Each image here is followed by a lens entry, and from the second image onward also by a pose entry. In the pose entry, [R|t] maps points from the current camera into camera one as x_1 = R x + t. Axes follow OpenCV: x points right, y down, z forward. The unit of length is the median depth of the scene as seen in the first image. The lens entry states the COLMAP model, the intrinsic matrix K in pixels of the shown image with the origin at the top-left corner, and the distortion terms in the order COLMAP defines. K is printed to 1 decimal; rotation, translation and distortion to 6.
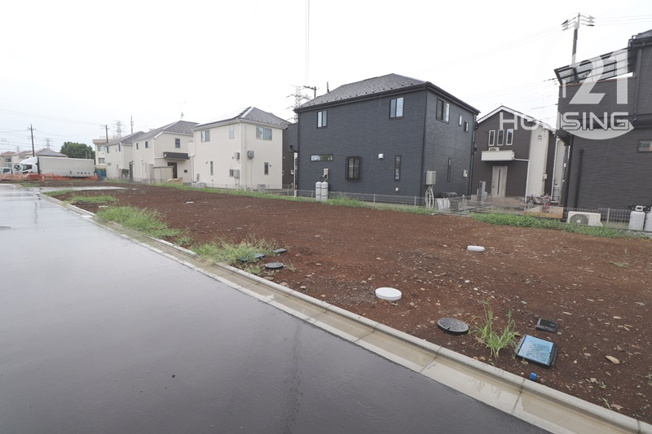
lens RADIAL K [[309.7, 0, 322.2], [0, 309.7, 210.2], [0, 0, 1]] dist [-0.000379, -0.012699]
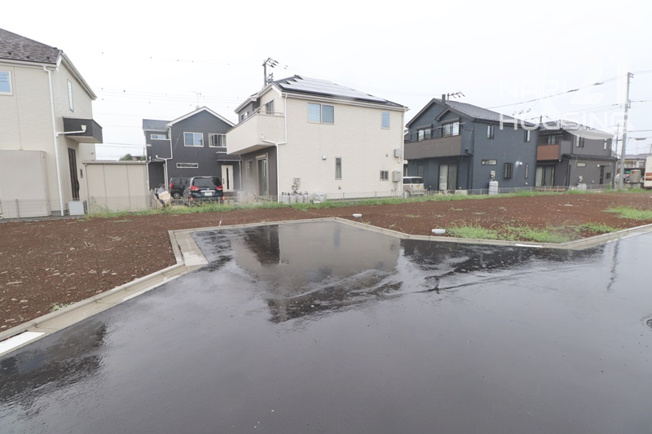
lens RADIAL K [[309.7, 0, 321.1], [0, 309.7, 214.7], [0, 0, 1]] dist [-0.000379, -0.012699]
pose [[0.333362, -0.137941, 0.932653, -0.983343], [0.113050, 0.987950, 0.105711, -0.114861], [-0.935996, 0.070197, 0.344939, 0.831389]]
